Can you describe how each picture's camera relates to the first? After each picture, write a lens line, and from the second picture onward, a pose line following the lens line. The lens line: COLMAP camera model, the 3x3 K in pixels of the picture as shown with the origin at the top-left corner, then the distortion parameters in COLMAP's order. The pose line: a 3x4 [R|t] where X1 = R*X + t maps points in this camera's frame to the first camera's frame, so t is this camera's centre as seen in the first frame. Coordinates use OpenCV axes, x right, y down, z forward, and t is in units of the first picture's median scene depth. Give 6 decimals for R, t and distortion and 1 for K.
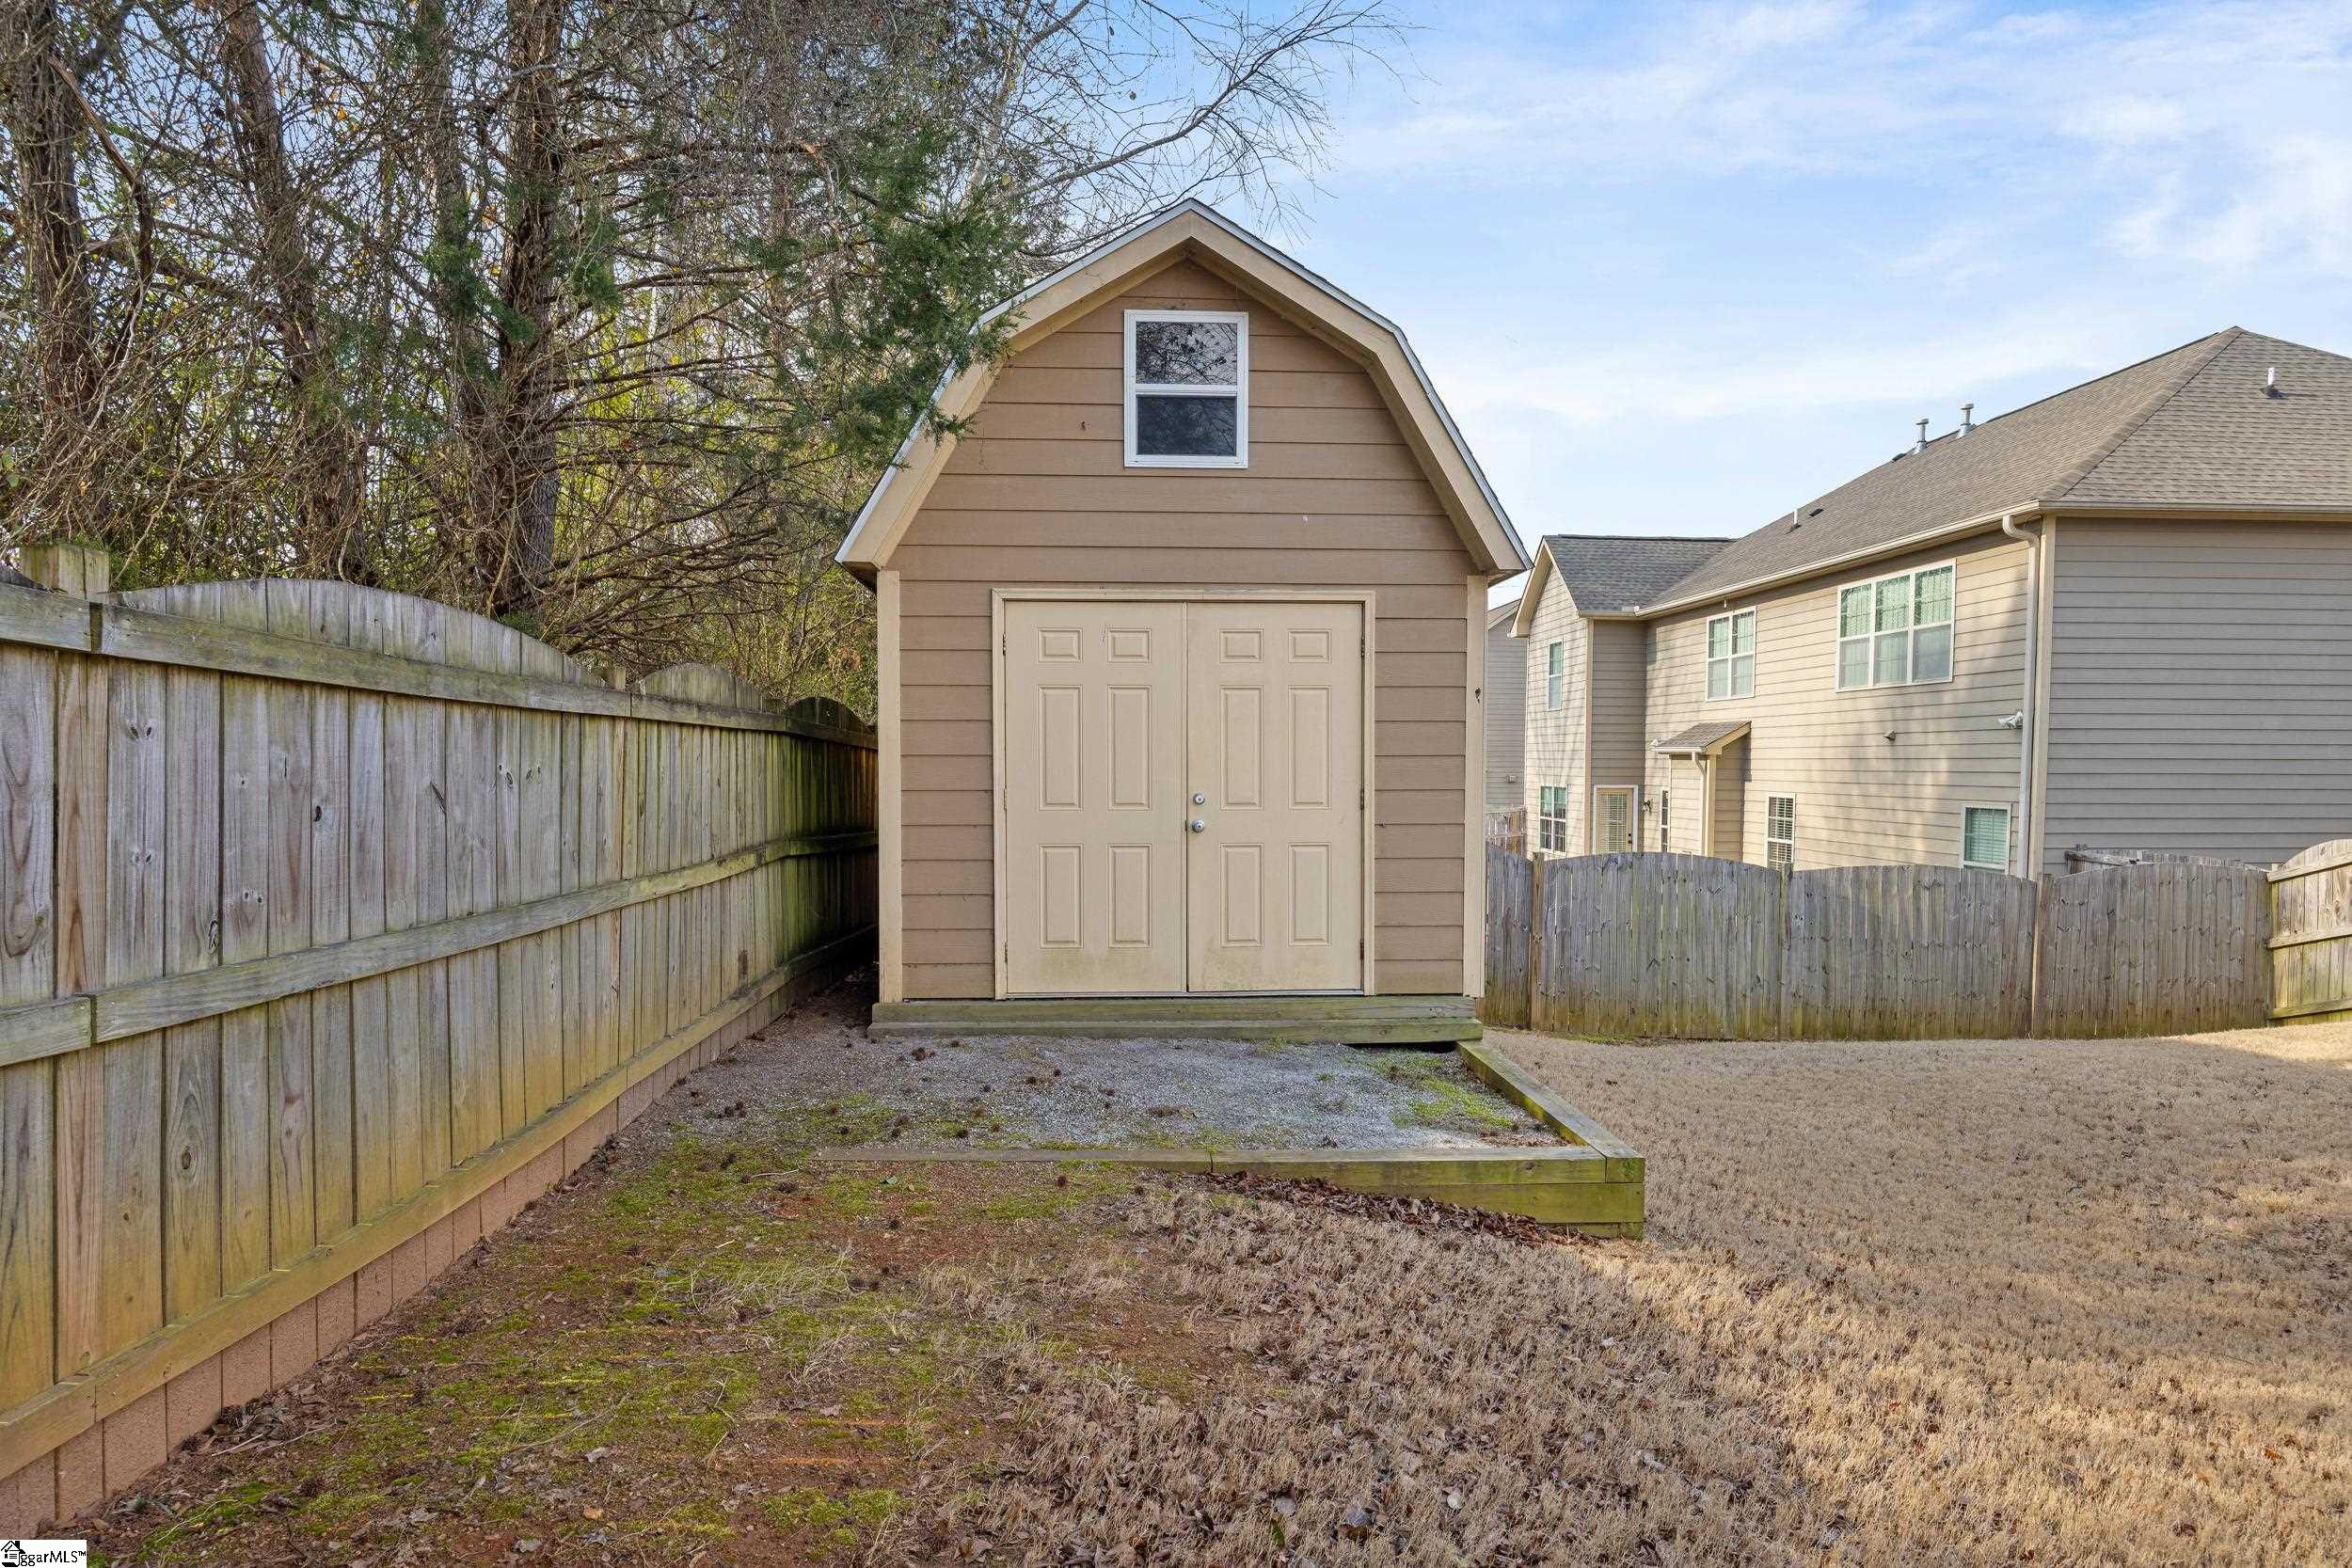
lens RADIAL K [[1335.7, 0, 1176.0], [0, 1335.7, 784.0], [0, 0, 1]] dist [-0.002052, -0.000604]
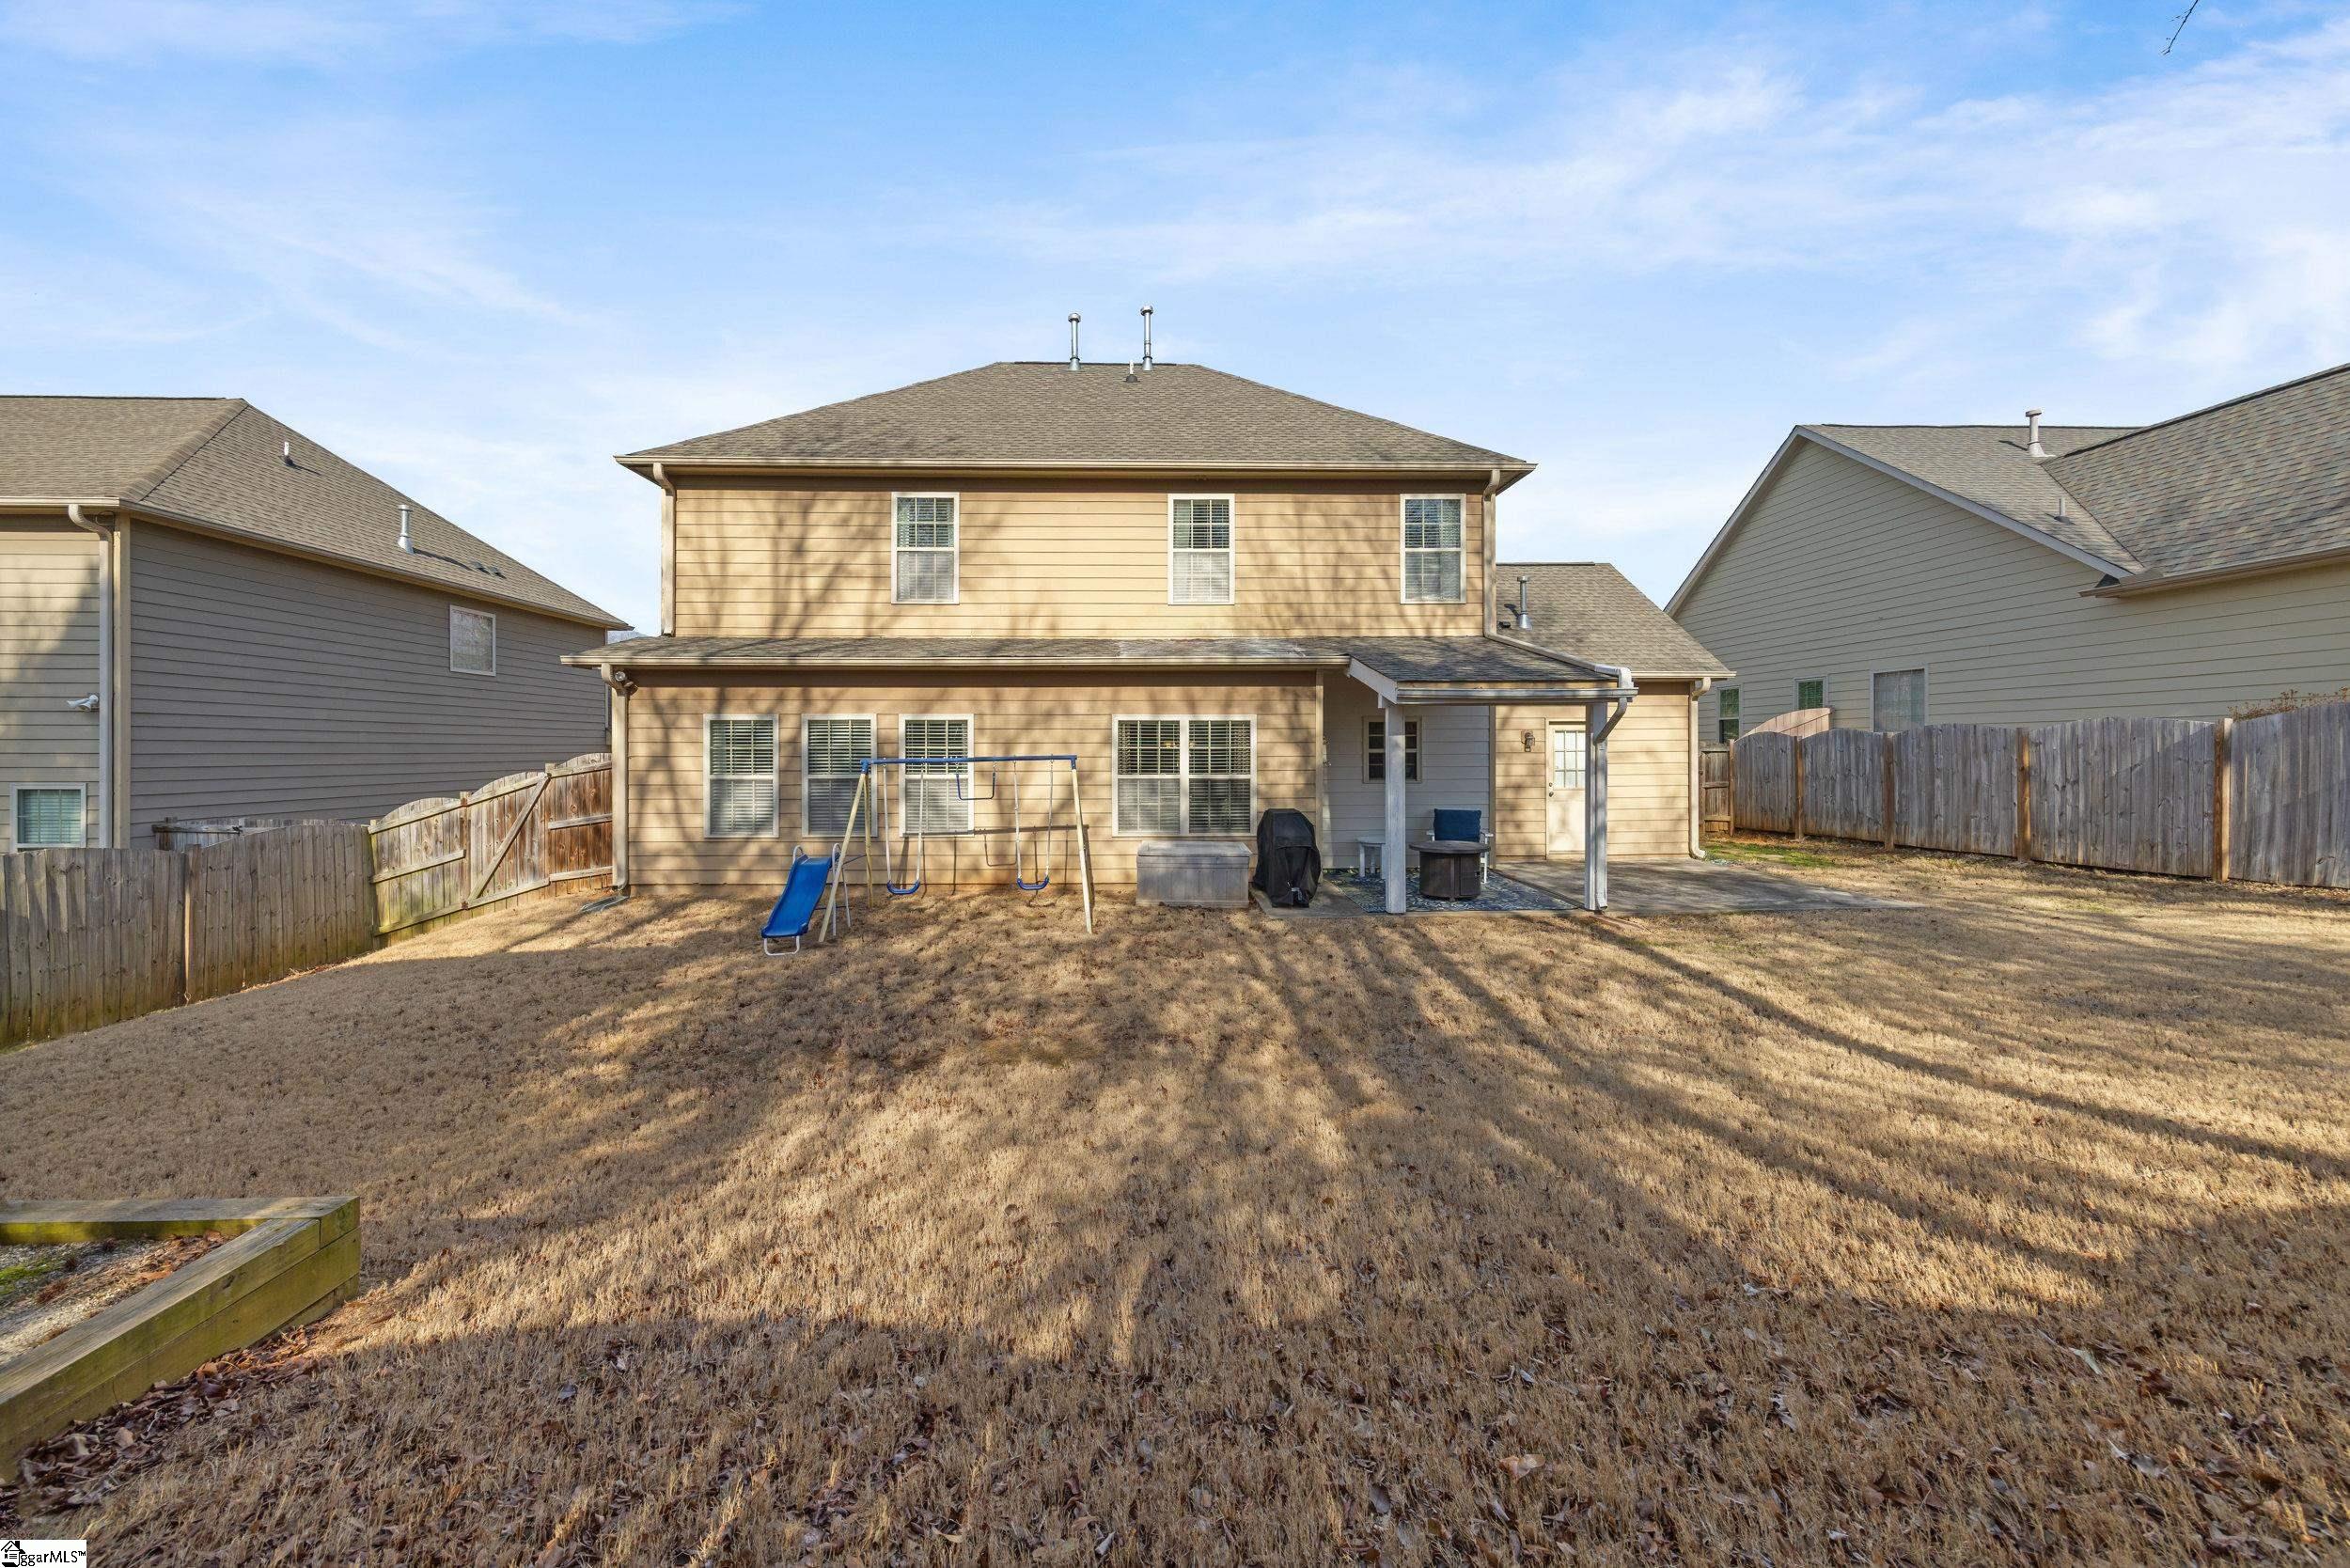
lens RADIAL K [[919.3, 0, 1175.0], [0, 919.3, 741.7], [0, 0, 1]] dist [0.001015, 0.000121]
pose [[0.024527, 0.007080, 0.999674, -0.083969], [0.015464, 0.999853, -0.007461, 0.000833], [-0.999580, 0.015642, 0.024413, 0.171498]]
